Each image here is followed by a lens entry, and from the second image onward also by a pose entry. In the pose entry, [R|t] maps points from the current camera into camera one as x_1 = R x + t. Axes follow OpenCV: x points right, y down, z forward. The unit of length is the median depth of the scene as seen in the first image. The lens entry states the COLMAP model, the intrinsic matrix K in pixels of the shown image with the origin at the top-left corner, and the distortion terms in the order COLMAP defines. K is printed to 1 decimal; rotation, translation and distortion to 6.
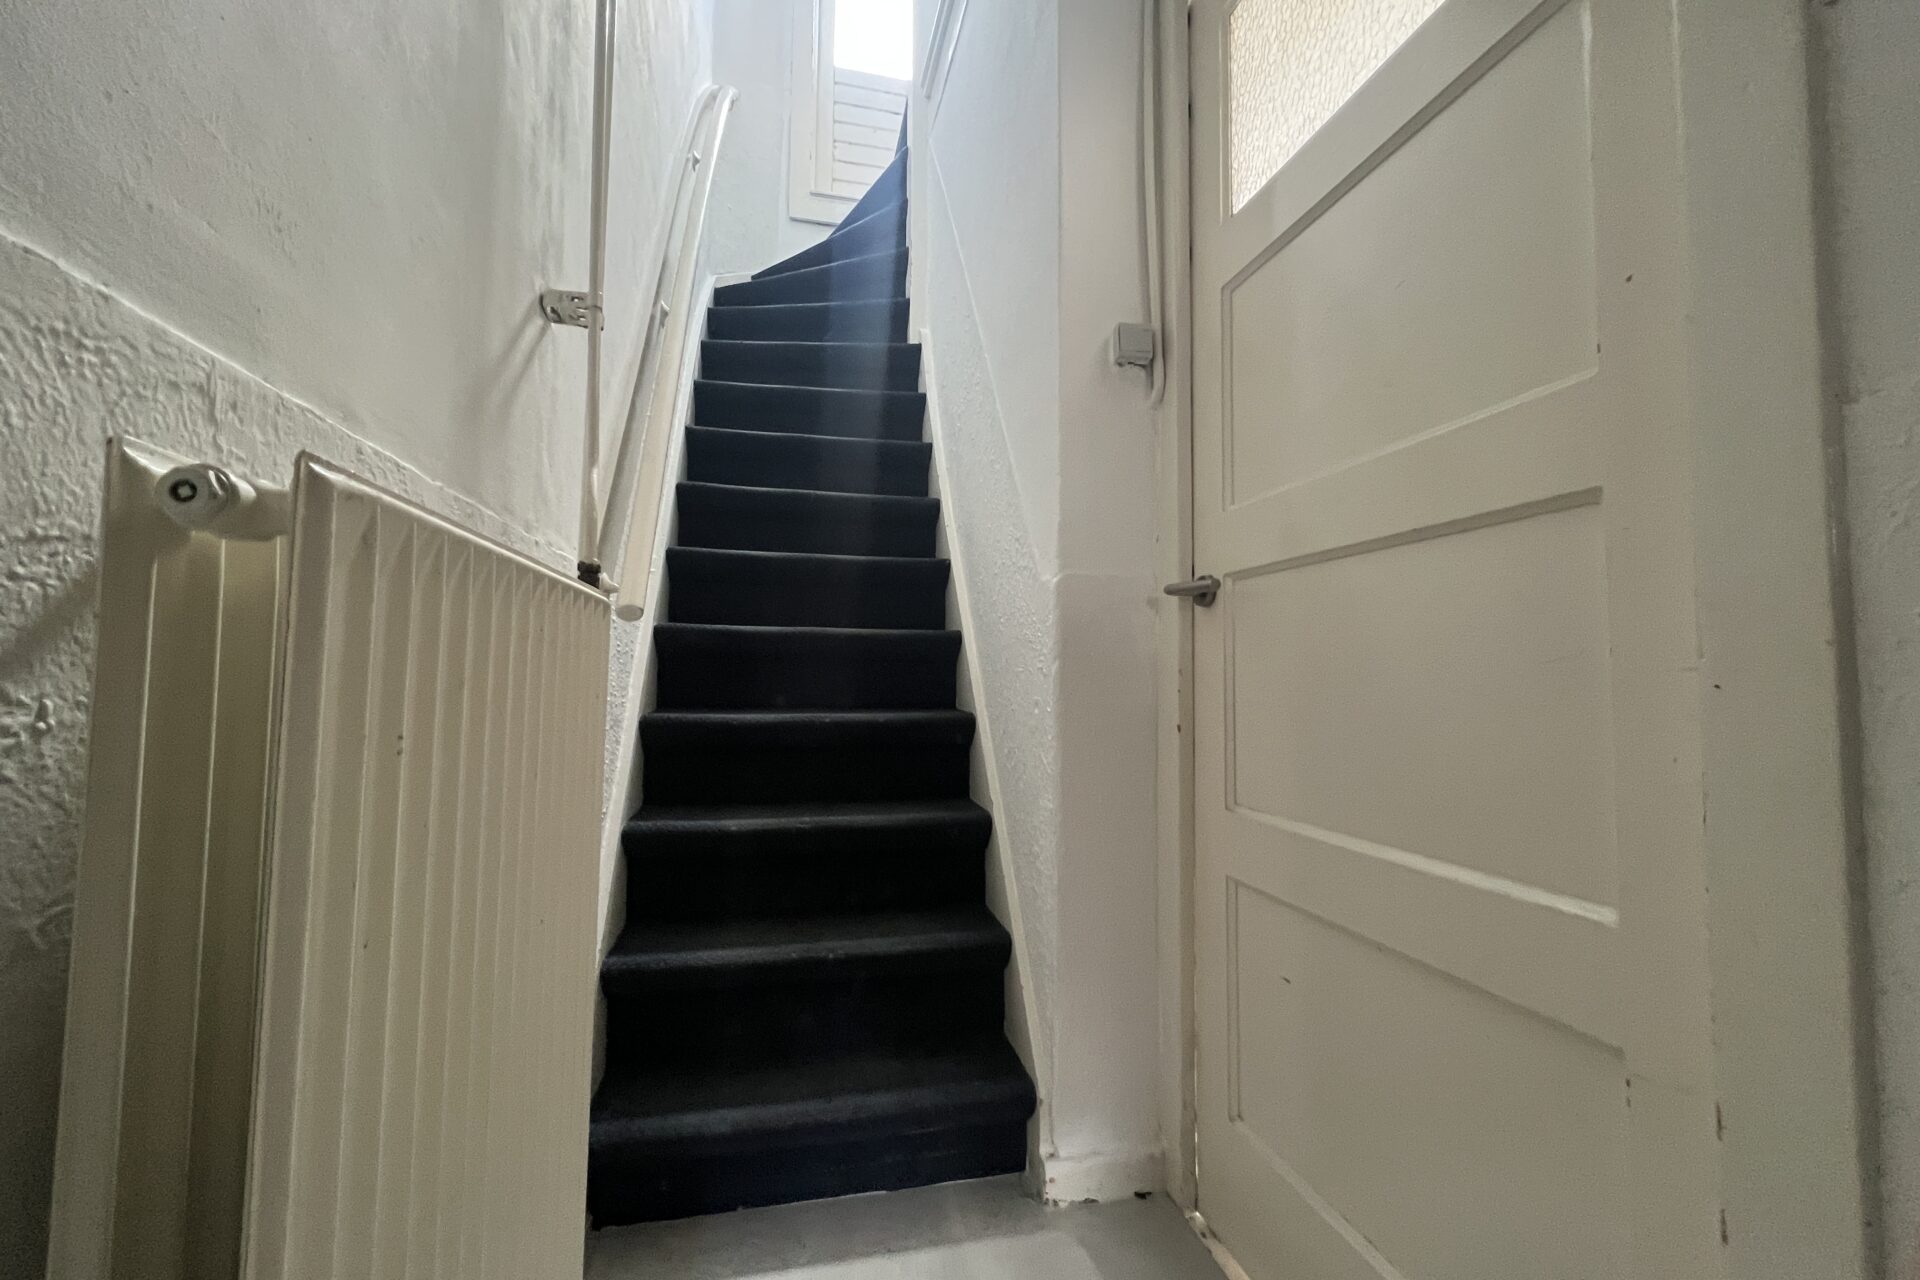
lens RADIAL K [[768.0, 0, 952.1], [0, 768.0, 638.9], [0, 0, 1]] dist [-0.005978, 0.001081]
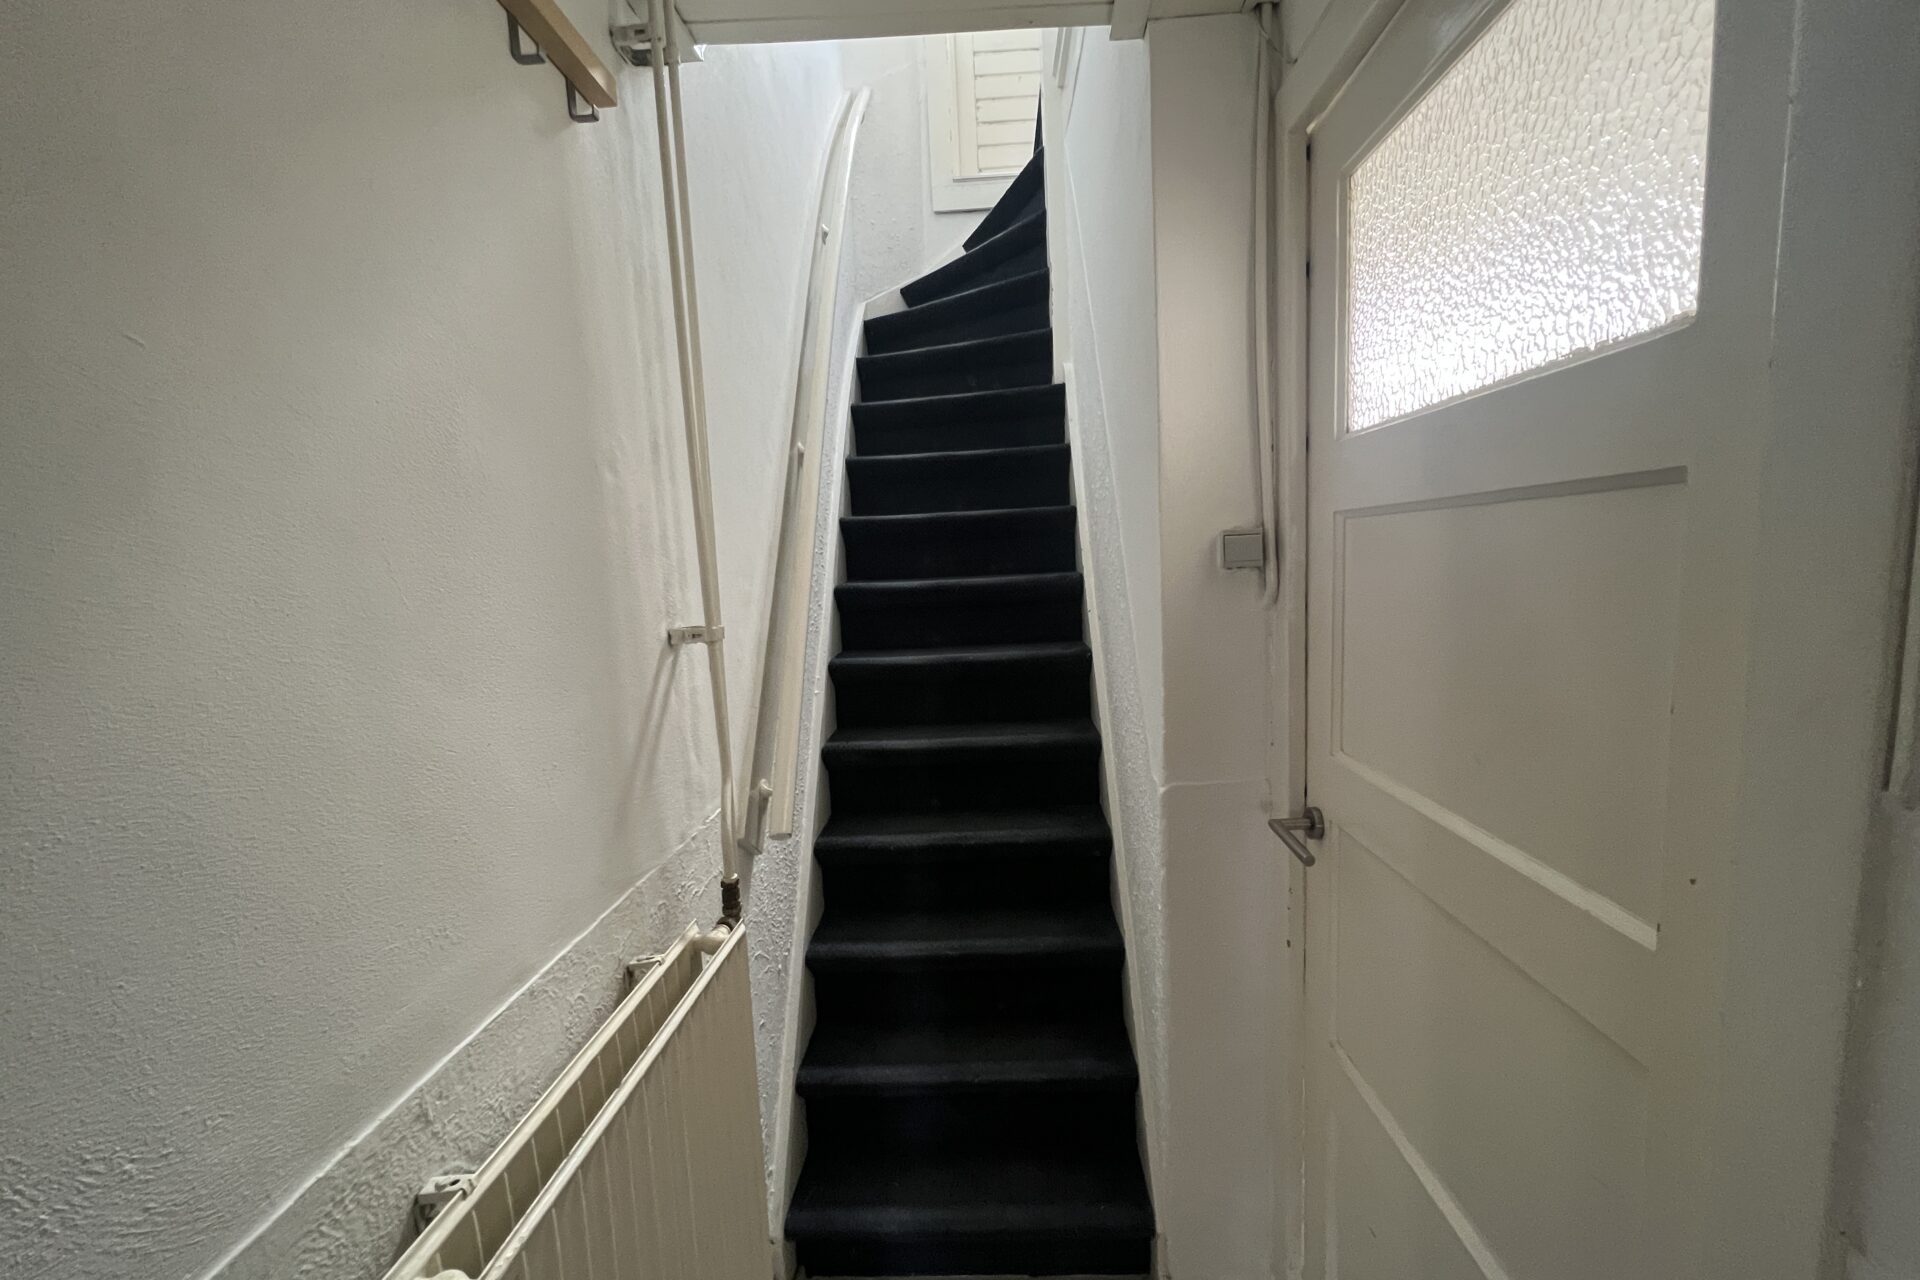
lens RADIAL K [[768.0, 0, 961.7], [0, 768.0, 649.6], [0, 0, 1]] dist [-0.005978, 0.001081]
pose [[0.964721, -0.025827, -0.262005, 0.146197], [0.072189, 0.982985, 0.168908, -0.437824], [0.253184, -0.181863, 0.950170, 0.002180]]
